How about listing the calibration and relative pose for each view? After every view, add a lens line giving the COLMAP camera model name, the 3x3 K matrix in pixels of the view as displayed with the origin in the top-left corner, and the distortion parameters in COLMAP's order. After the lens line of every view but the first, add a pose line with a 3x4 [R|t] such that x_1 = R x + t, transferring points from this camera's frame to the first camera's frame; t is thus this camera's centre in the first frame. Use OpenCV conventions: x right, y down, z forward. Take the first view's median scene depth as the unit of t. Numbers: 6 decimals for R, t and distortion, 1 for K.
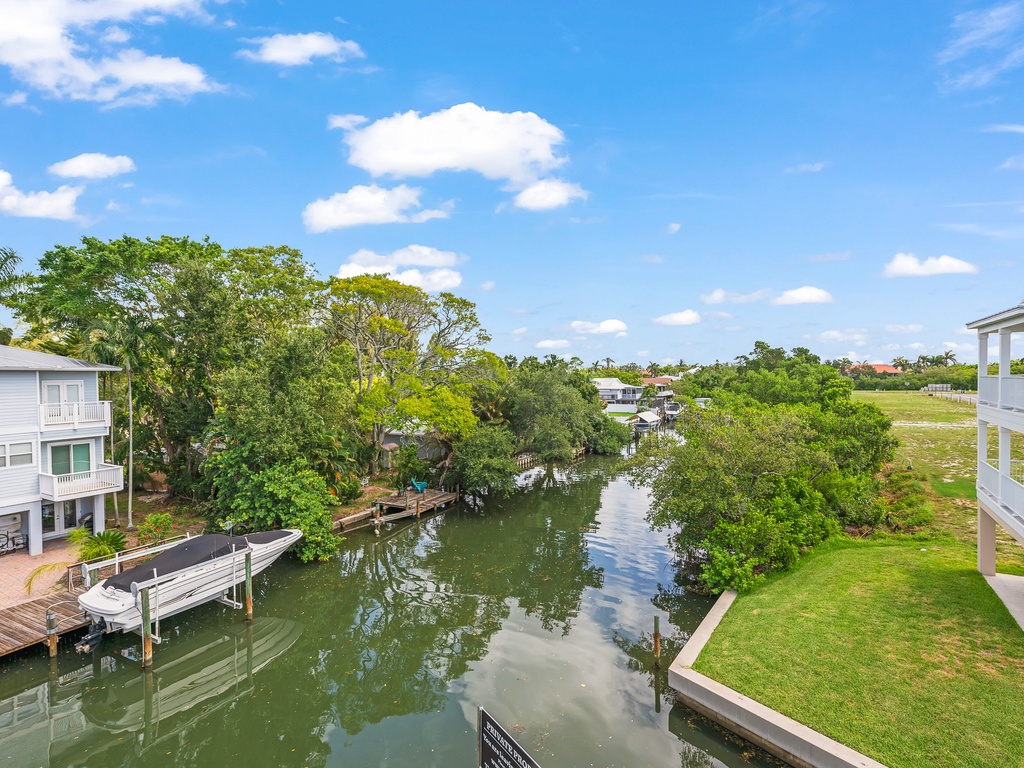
lens RADIAL K [[525.0, 0, 512.6], [0, 525.0, 383.5], [0, 0, 1]] dist [-0.003035, 0.008716]
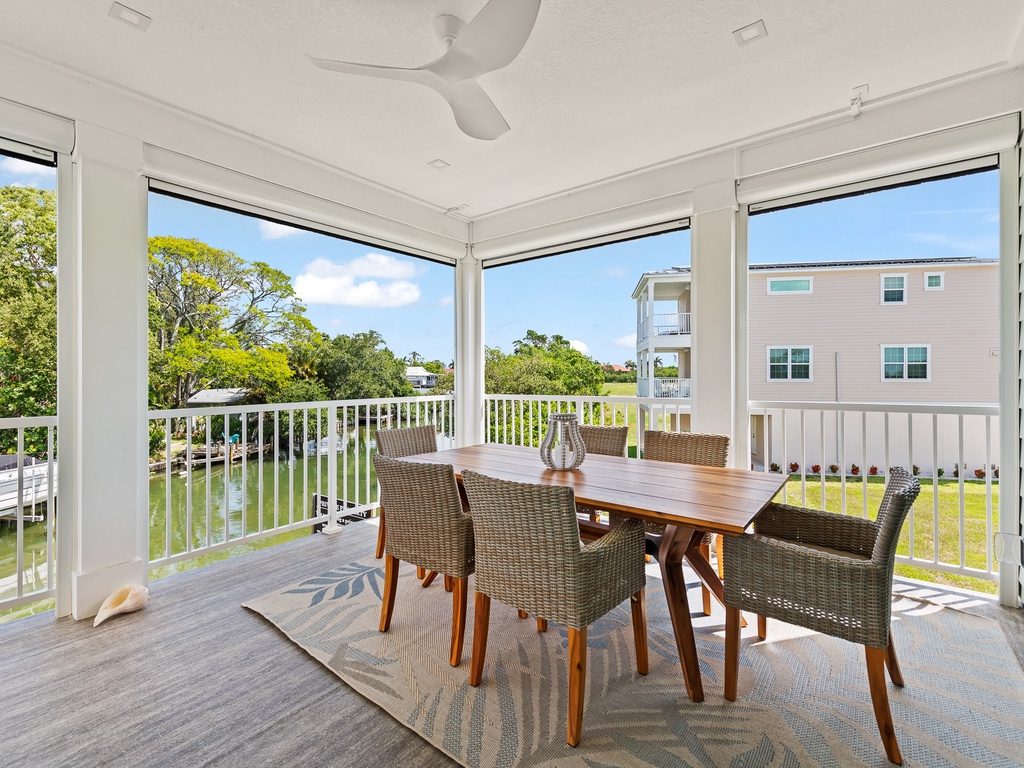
lens RADIAL K [[466.9, 0, 515.2], [0, 466.9, 374.0], [0, 0, 1]] dist [0.009258, -0.002270]
pose [[0.924054, 0.009704, 0.382138, -0.011861], [-0.004203, 0.999875, -0.015226, 0.081796], [-0.382238, 0.012463, 0.923980, -0.101543]]
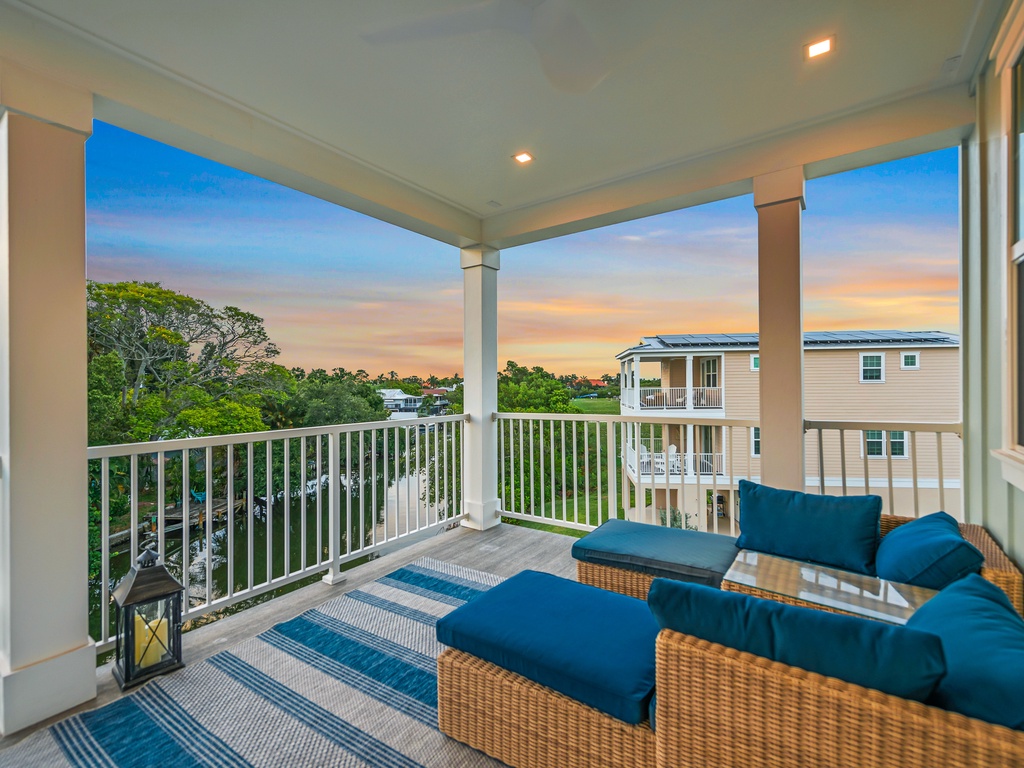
lens RADIAL K [[466.9, 0, 518.6], [0, 466.9, 383.1], [0, 0, 1]] dist [0.009258, -0.002270]
pose [[0.902784, 0.004373, 0.430073, -0.015558], [0.005725, 0.999738, -0.022184, 0.001011], [-0.430057, 0.022489, 0.902522, -0.088408]]
